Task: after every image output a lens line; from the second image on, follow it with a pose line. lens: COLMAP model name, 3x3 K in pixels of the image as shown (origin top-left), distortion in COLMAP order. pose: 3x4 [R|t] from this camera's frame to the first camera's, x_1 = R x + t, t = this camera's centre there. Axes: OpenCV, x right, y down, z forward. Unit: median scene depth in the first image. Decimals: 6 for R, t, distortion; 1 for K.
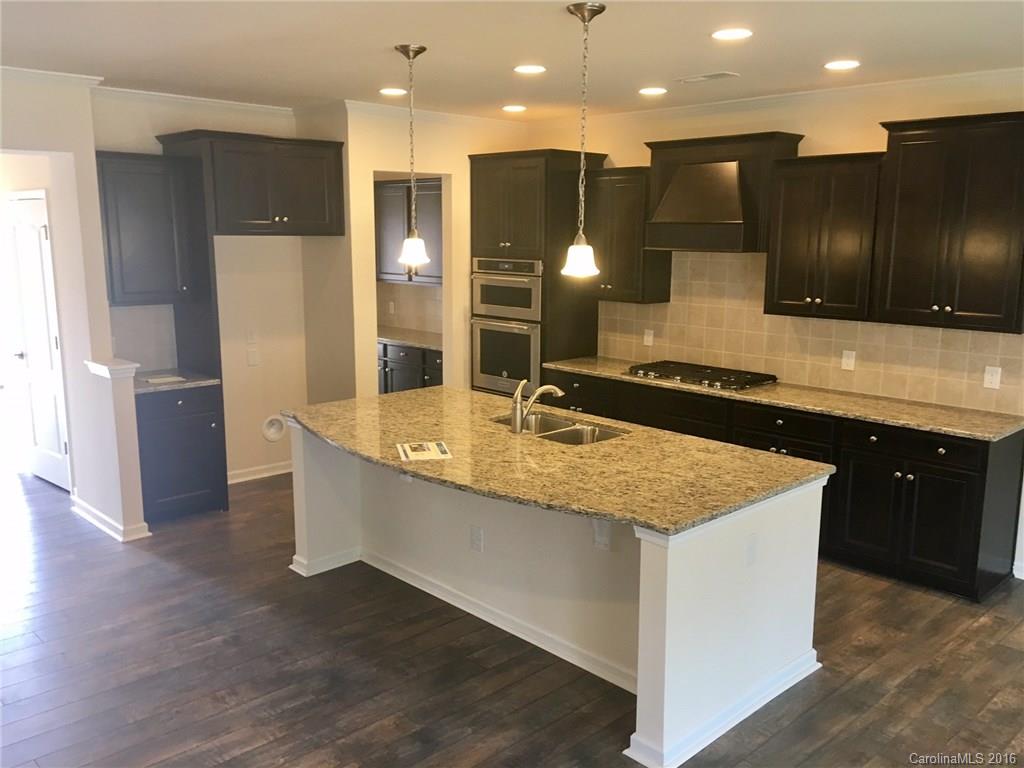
lens RADIAL K [[874.9, 0, 504.6], [0, 874.9, 380.6], [0, 0, 1]] dist [0.040965, -0.002225]
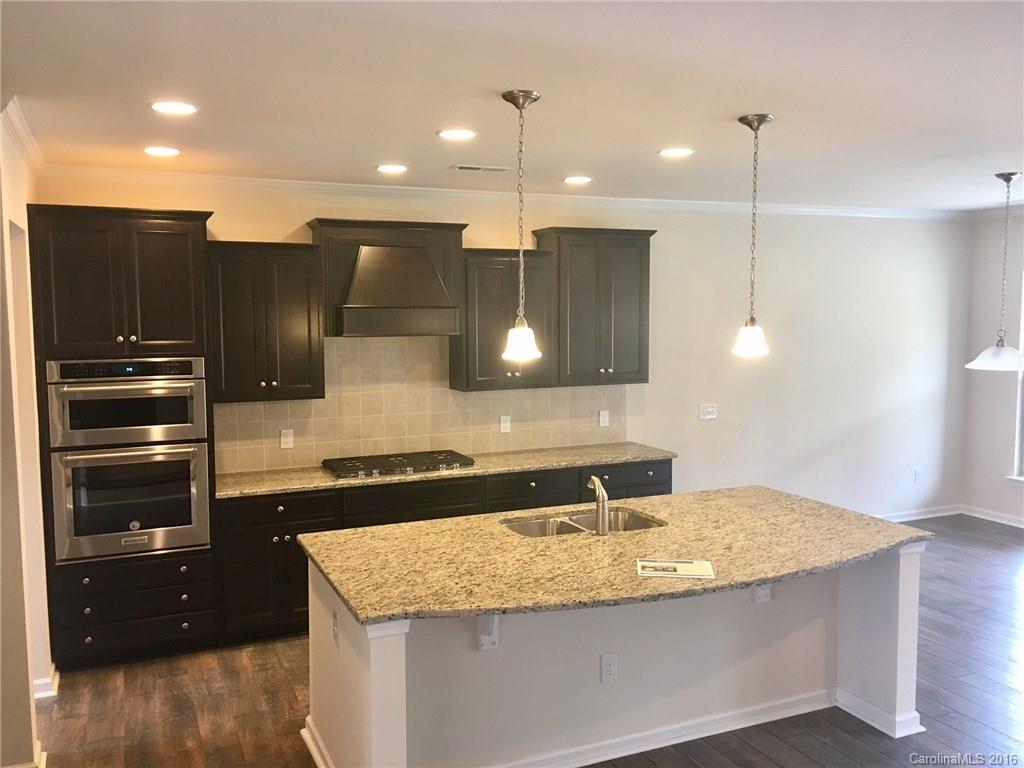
lens RADIAL K [[874.9, 0, 504.2], [0, 874.9, 391.1], [0, 0, 1]] dist [0.040965, -0.002225]
pose [[0.353130, -0.095949, 0.930641, -0.617789], [0.173639, 0.984166, 0.035581, -0.098692], [-0.919320, 0.149031, 0.364199, 0.539164]]
